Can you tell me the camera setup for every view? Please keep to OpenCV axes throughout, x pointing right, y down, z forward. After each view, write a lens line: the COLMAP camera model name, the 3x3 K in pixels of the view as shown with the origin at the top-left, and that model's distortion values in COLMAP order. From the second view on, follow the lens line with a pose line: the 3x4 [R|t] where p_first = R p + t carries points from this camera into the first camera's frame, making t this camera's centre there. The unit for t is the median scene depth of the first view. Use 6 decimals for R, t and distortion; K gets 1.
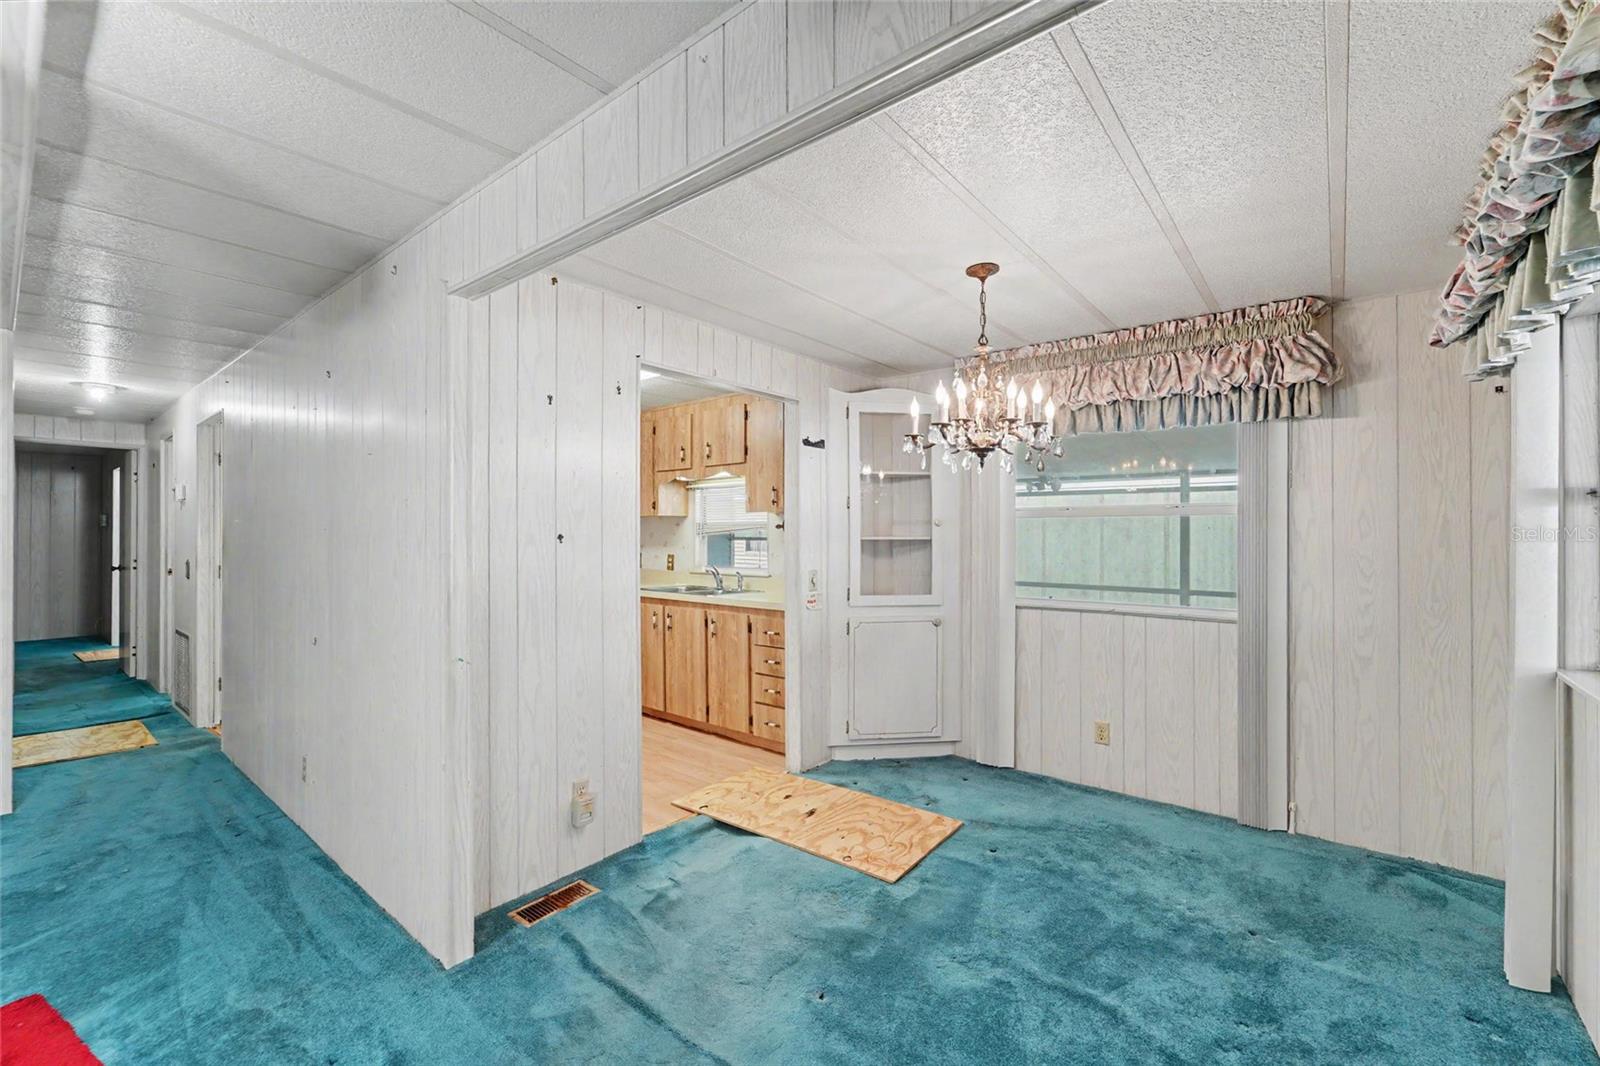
lens RADIAL K [[670.5, 0, 793.4], [0, 670.5, 530.6], [0, 0, 1]] dist [-0.003455, -0.000298]
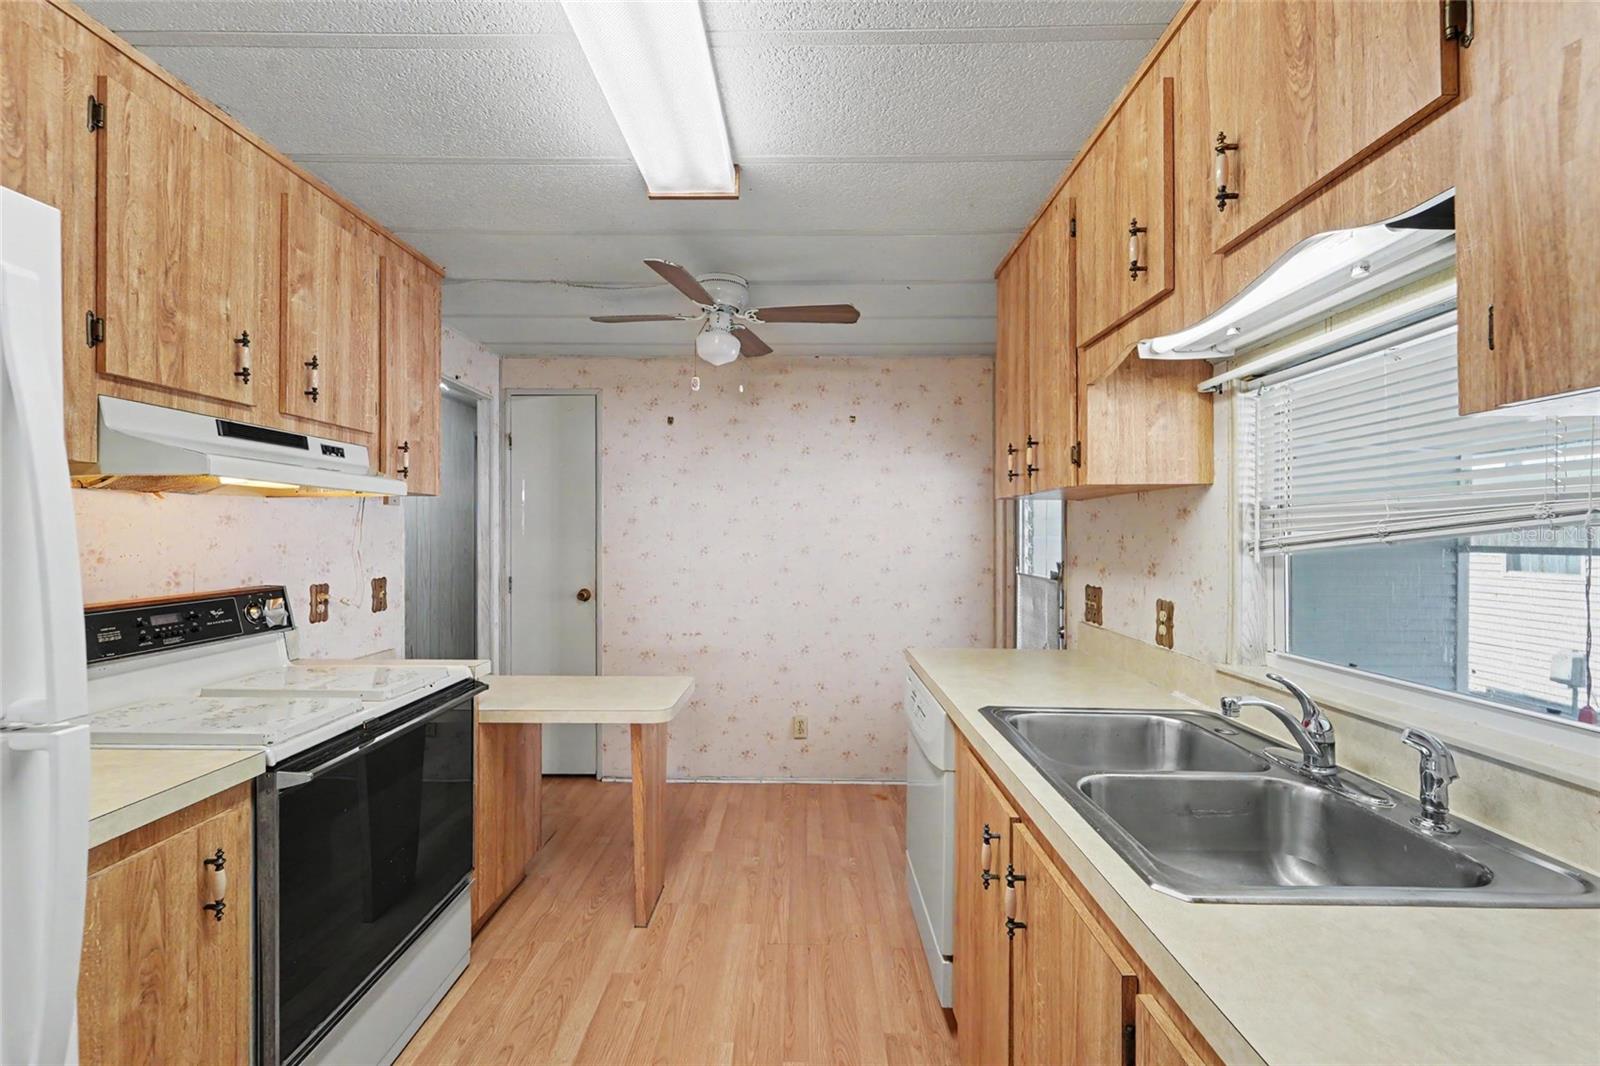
lens RADIAL K [[643.2, 0, 800.0], [0, 643.2, 533.0], [0, 0, 1]] dist [0.001349, 0.000200]
pose [[0.616832, 0.000079, -0.787095, -0.047271], [-0.001507, 0.999998, -0.001080, 0.001927], [0.787093, 0.001852, 0.616831, 0.783435]]
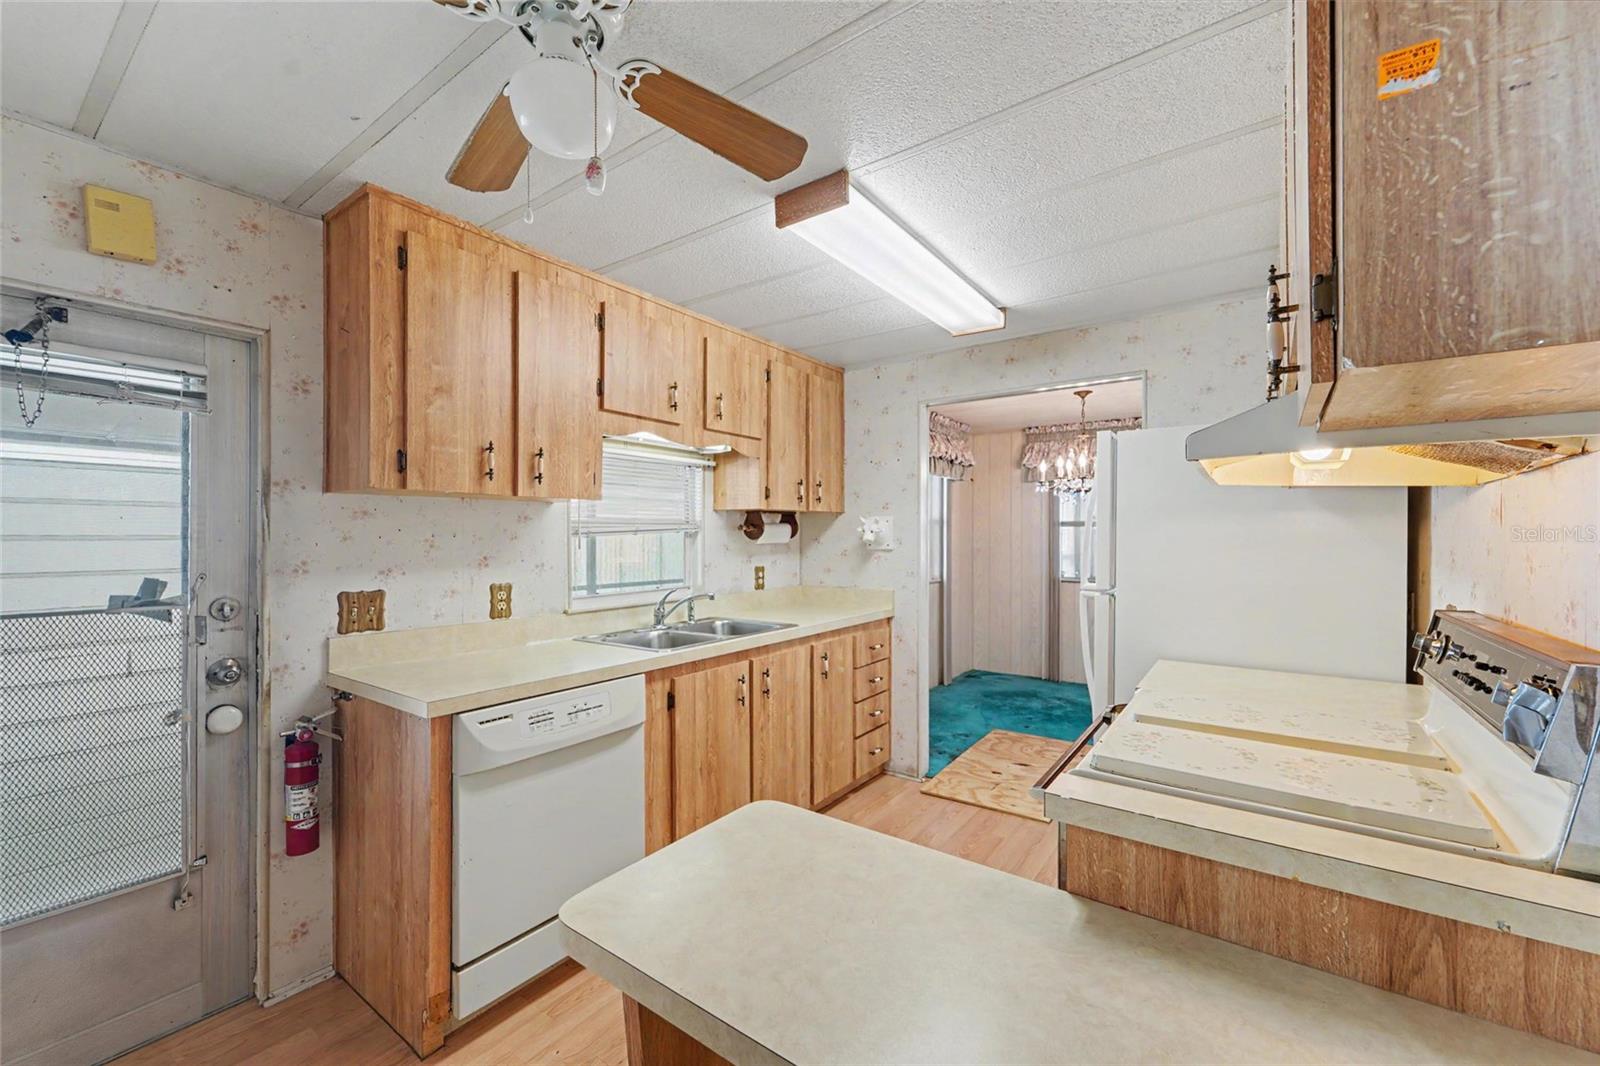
lens RADIAL K [[643.2, 0, 800.0], [0, 643.2, 533.0], [0, 0, 1]] dist [0.001349, 0.000200]
pose [[-0.054565, 0.006087, 0.998492, -0.758592], [-0.002861, 0.999976, -0.006252, 0.003922], [-0.998506, -0.003198, -0.054547, 0.989088]]
